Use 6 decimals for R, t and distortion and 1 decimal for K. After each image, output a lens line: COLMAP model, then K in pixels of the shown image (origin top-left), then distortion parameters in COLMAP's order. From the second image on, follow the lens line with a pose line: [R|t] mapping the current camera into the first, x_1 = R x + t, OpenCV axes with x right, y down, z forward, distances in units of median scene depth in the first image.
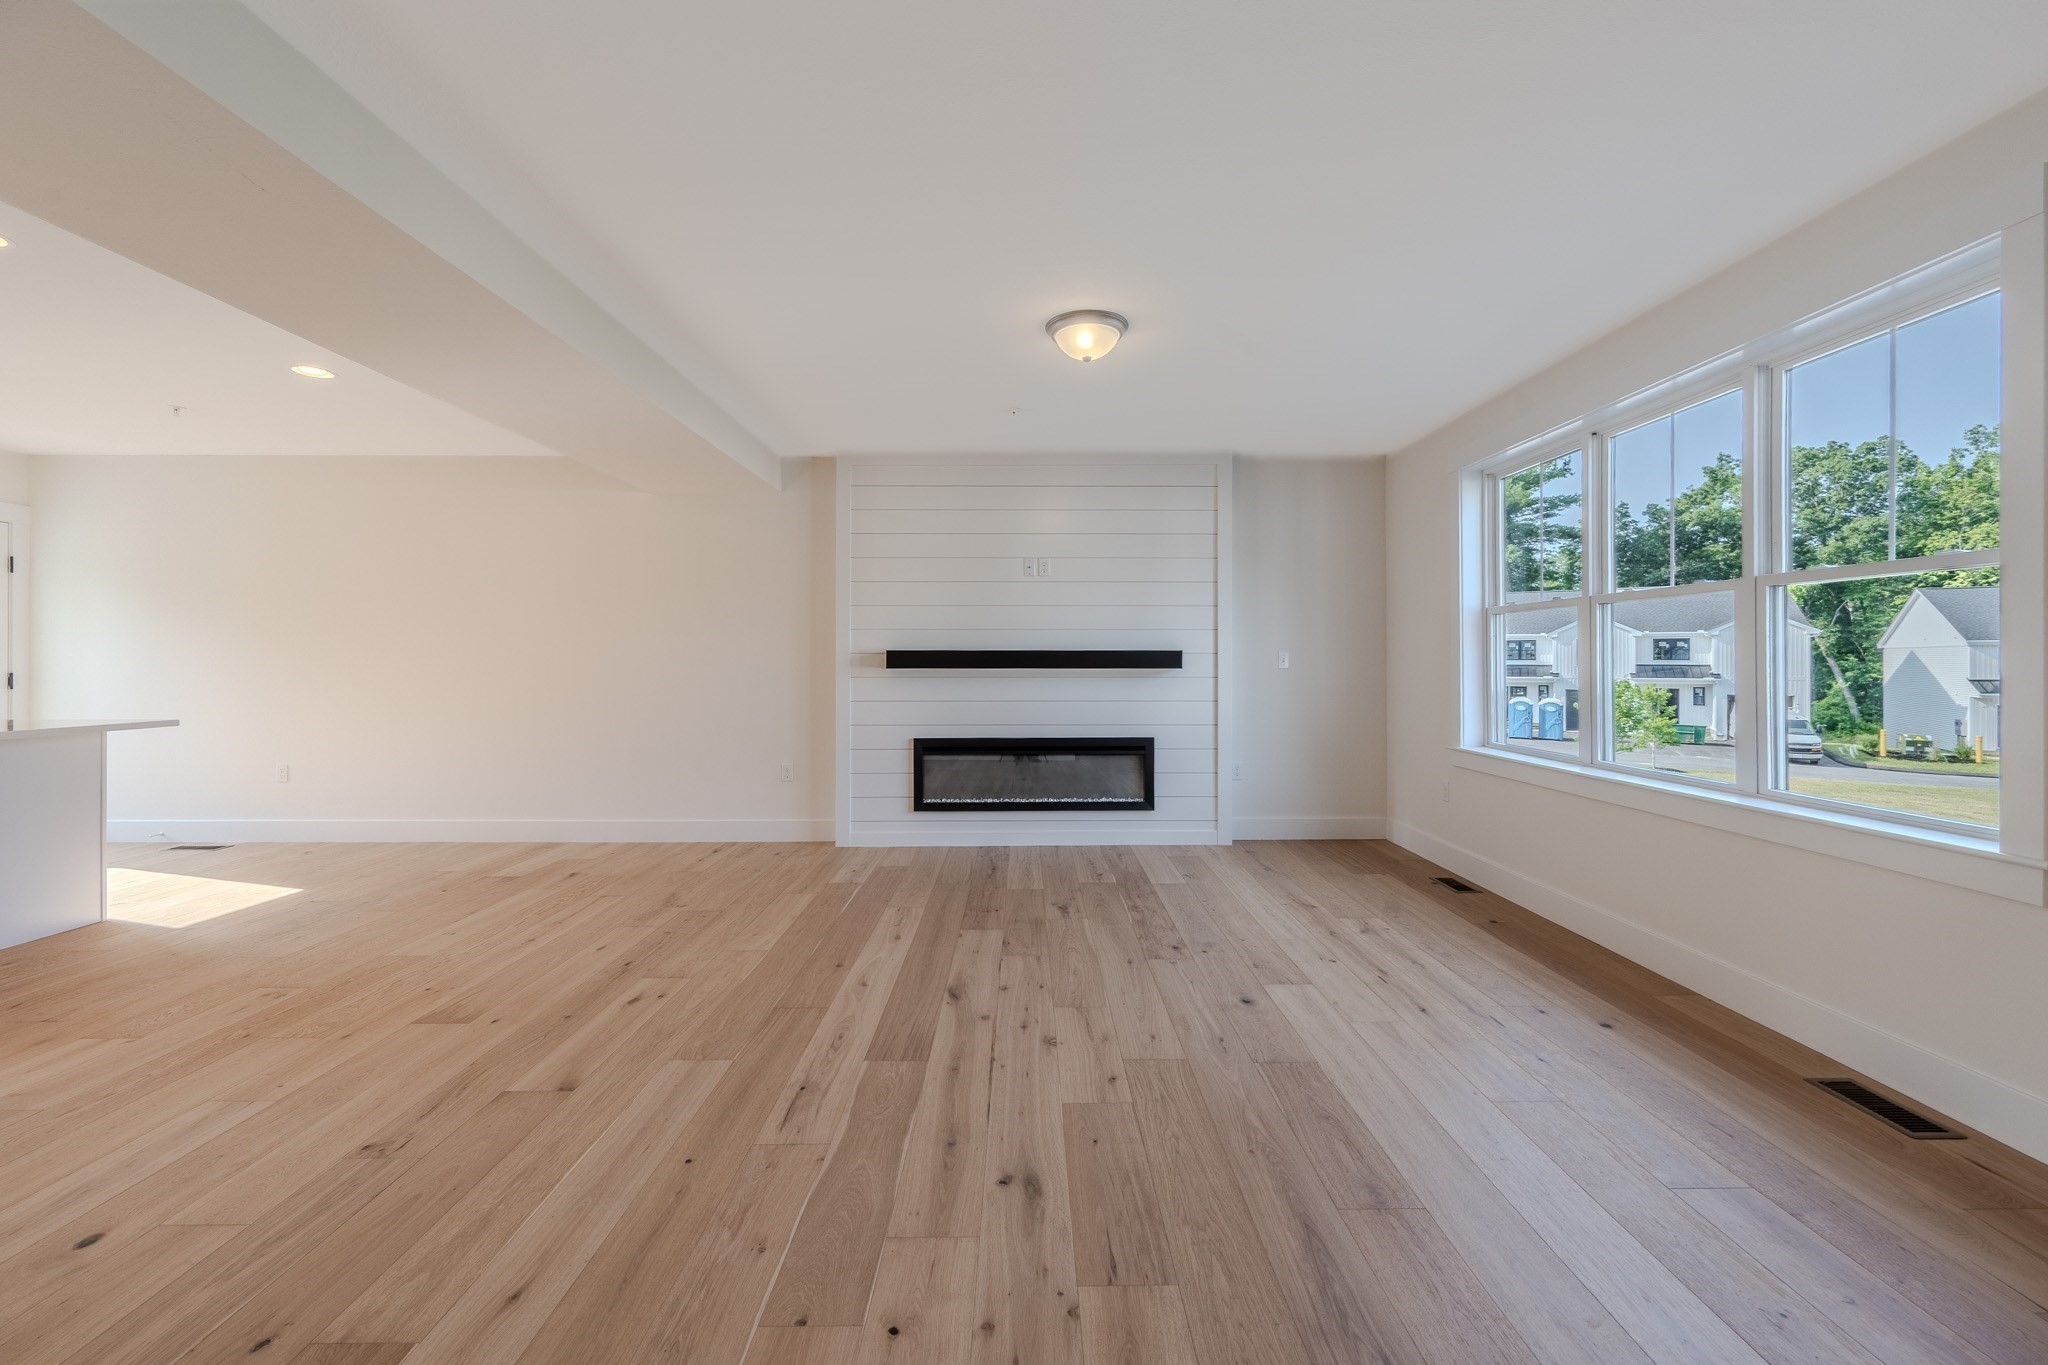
lens RADIAL K [[812.7, 0, 1032.0], [0, 812.7, 662.2], [0, 0, 1]] dist [-0.000282, 0.000027]
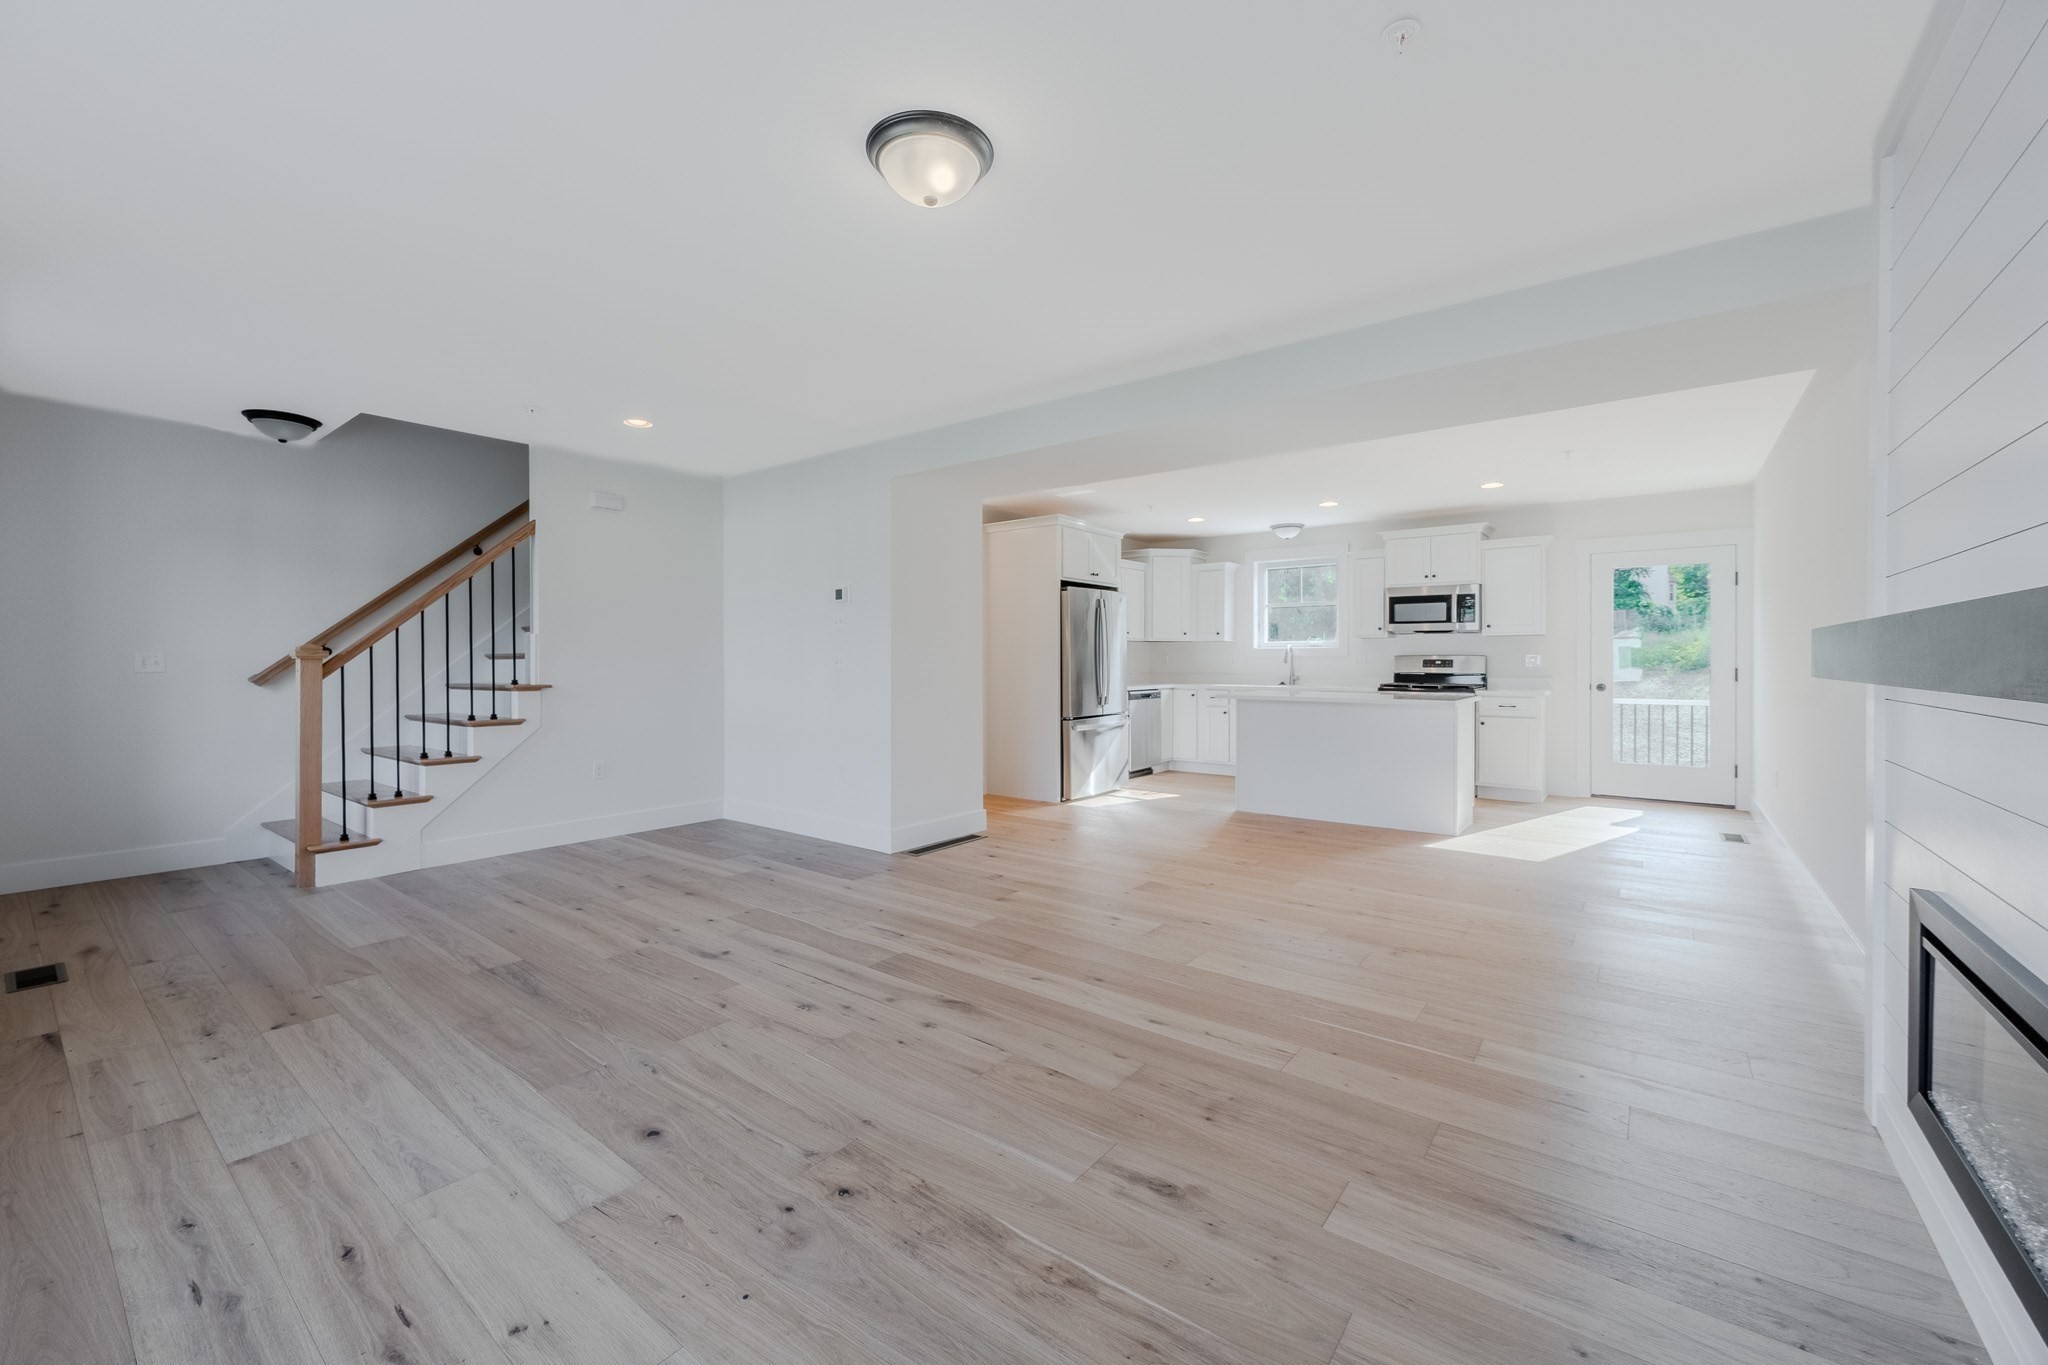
lens RADIAL K [[807.4, 0, 1024.0], [0, 807.4, 682.5], [0, 0, 1]] dist [0.000432, -0.000115]
pose [[-0.614259, 0.022494, -0.788784, 0.645392], [-0.000369, 0.999585, 0.028793, 0.002775], [0.789104, 0.017978, -0.613996, 1.772492]]
